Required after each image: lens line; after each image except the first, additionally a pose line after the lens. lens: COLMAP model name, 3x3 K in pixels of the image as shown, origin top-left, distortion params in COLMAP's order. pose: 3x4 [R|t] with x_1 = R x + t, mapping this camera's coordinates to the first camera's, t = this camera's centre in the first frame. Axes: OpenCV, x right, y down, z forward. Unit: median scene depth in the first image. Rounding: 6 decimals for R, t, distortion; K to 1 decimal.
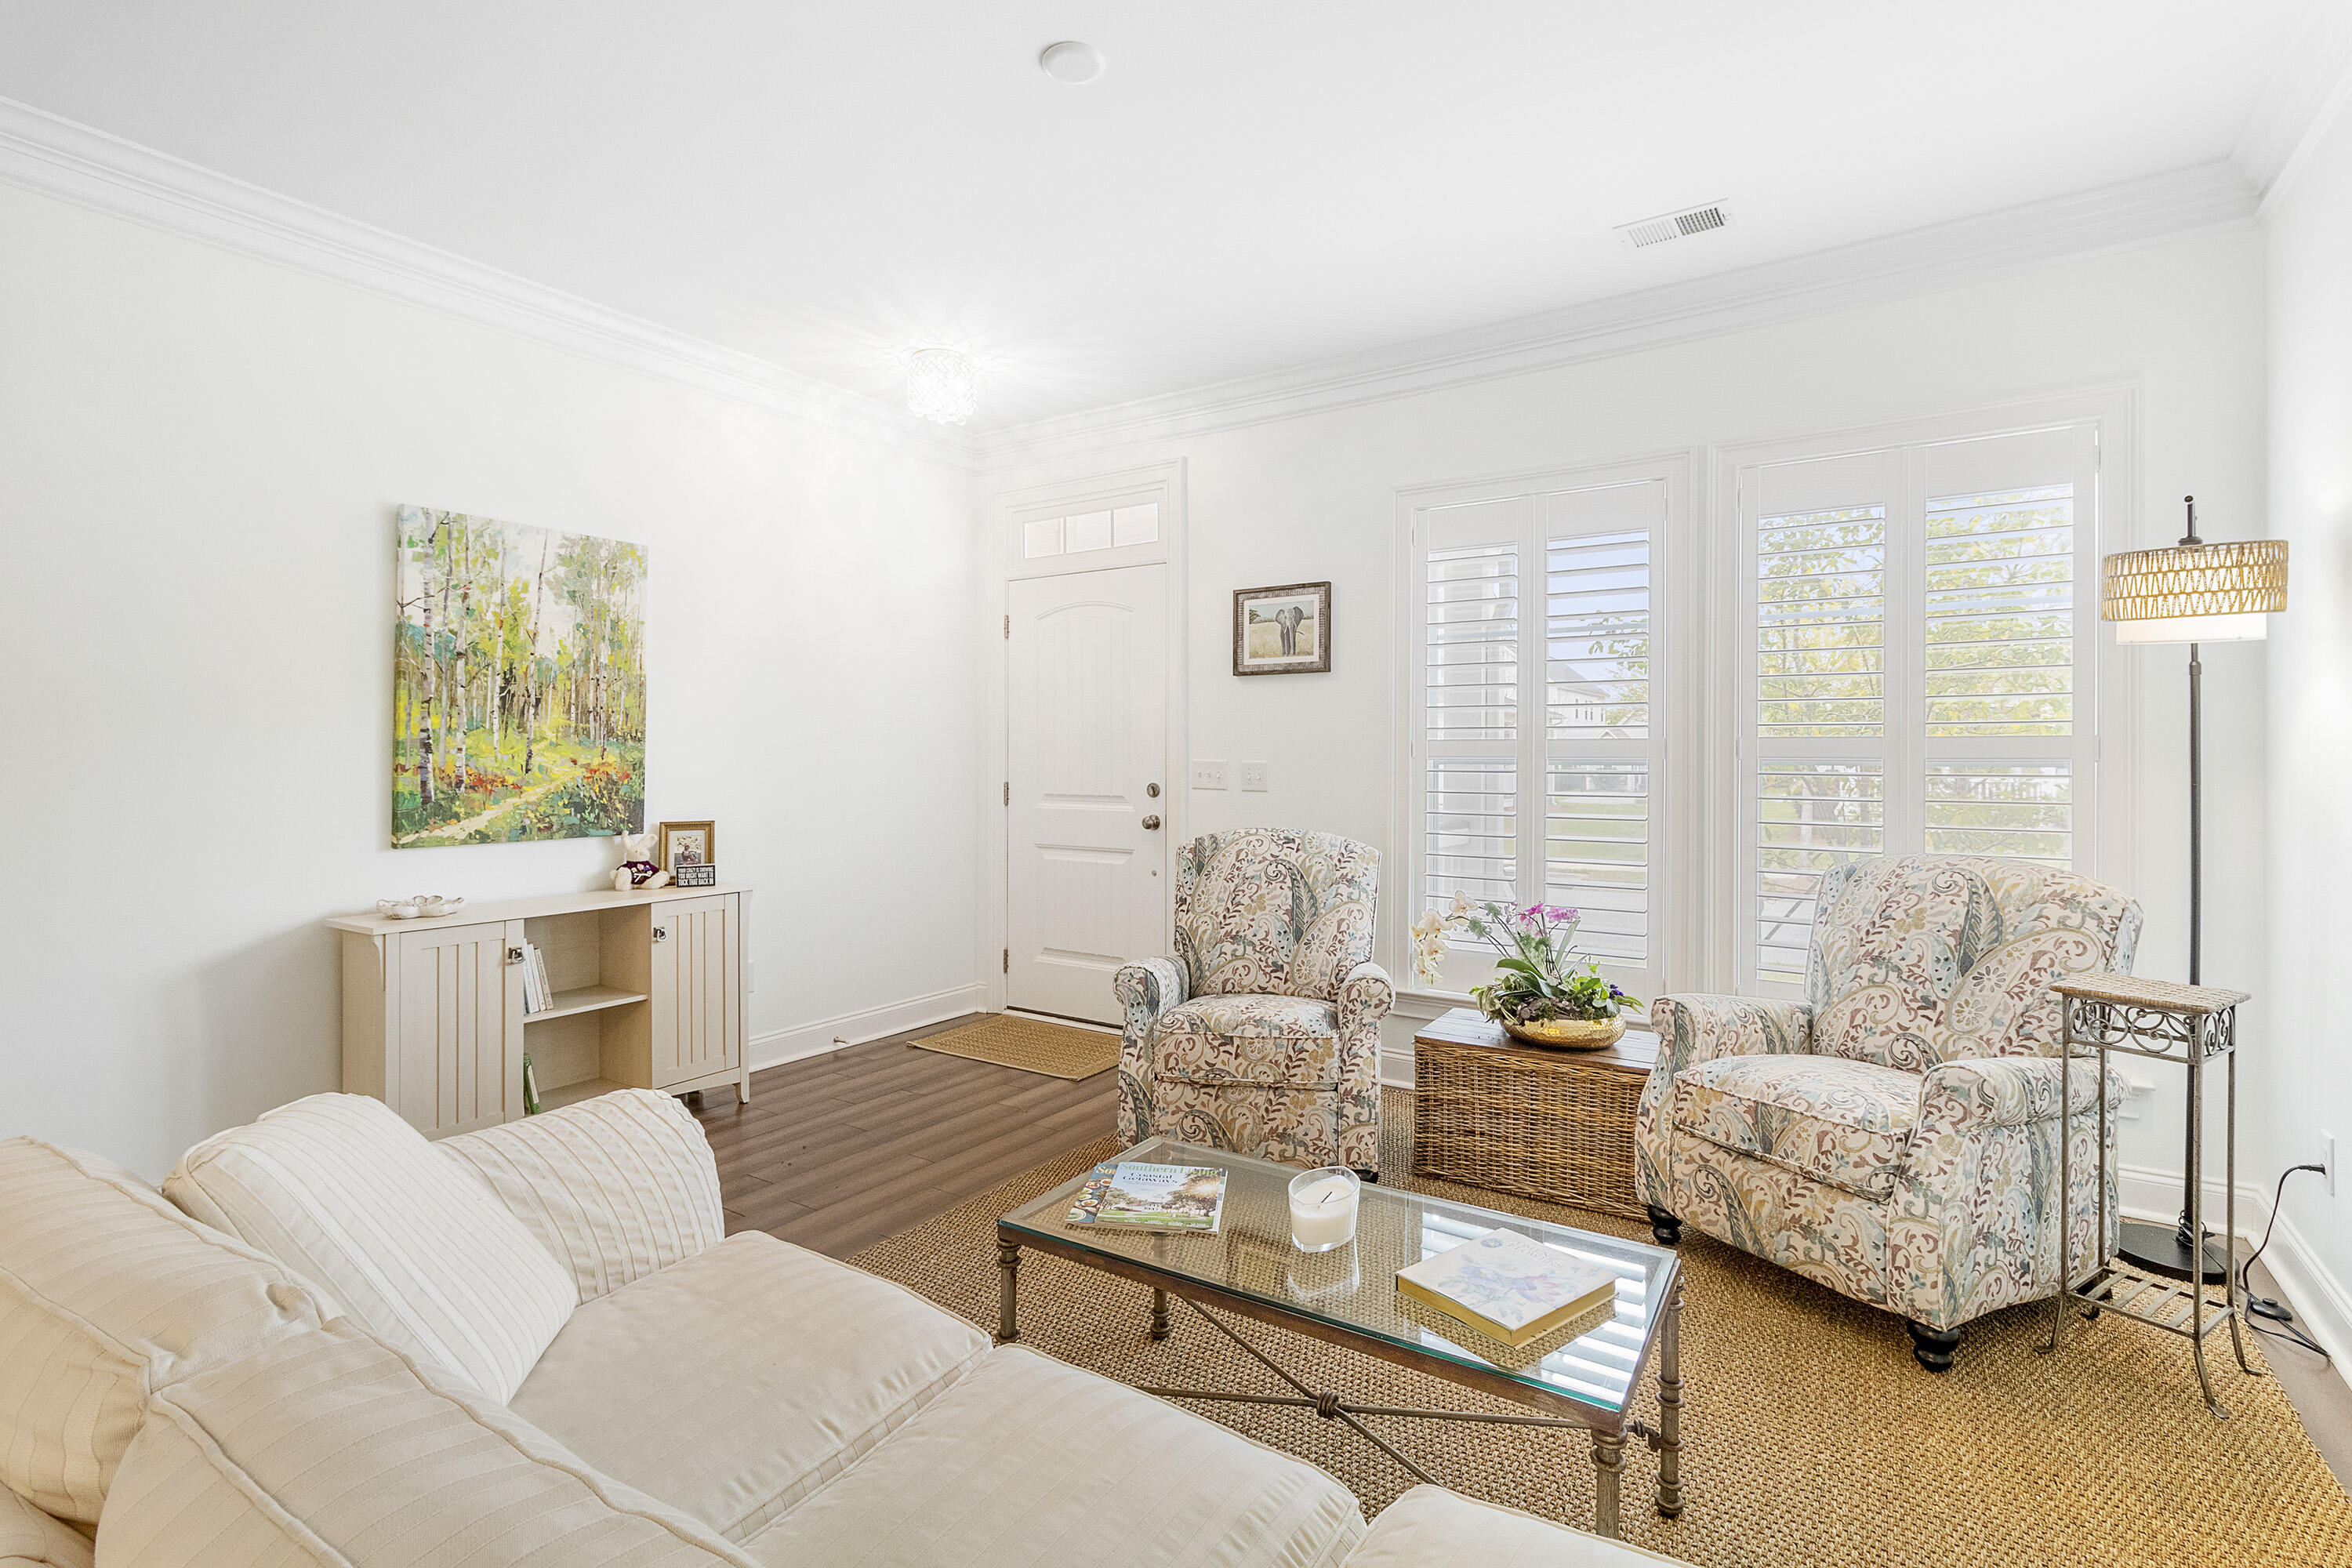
lens RADIAL K [[1108.2, 0, 1174.7], [0, 1108.2, 769.0], [0, 0, 1]] dist [0.000959, 0.000020]
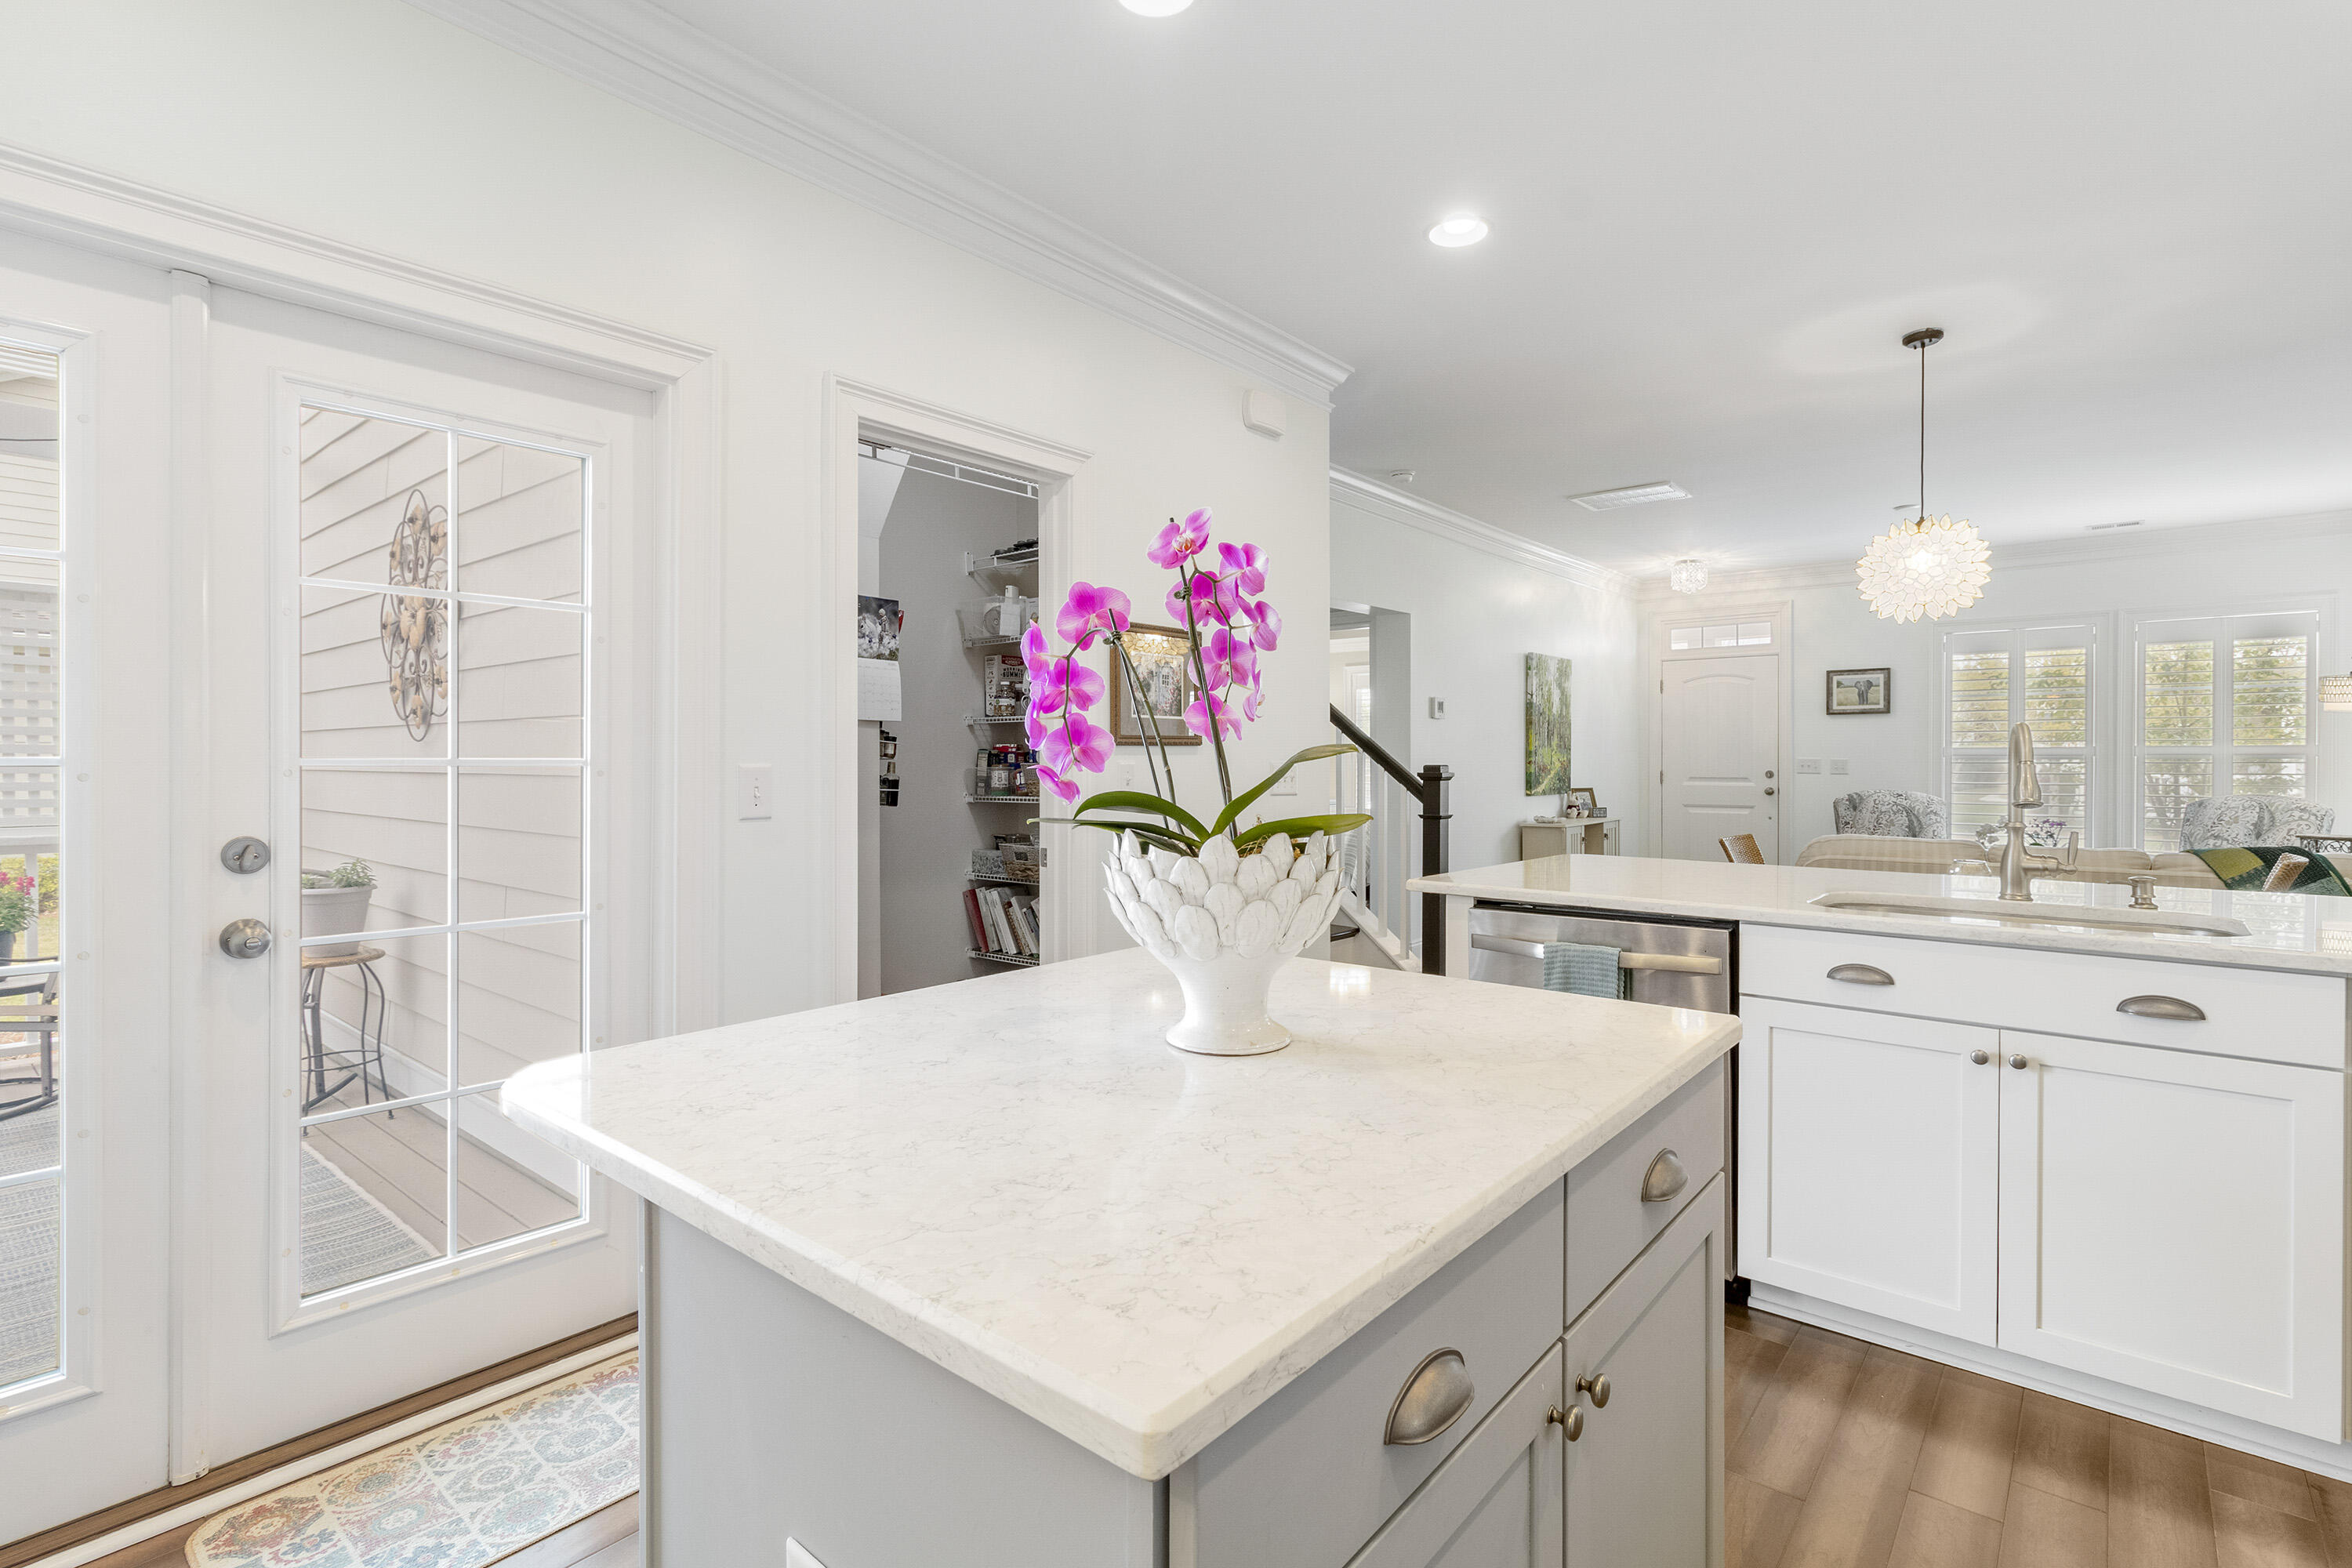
lens RADIAL K [[1108.2, 0, 1179.1], [0, 1108.2, 782.1], [0, 0, 1]] dist [0.000959, 0.000020]
pose [[0.992992, -0.002534, -0.118152, -0.870186], [0.003579, 0.999956, 0.008638, 0.013374], [0.118125, -0.009000, 0.992958, -1.095754]]
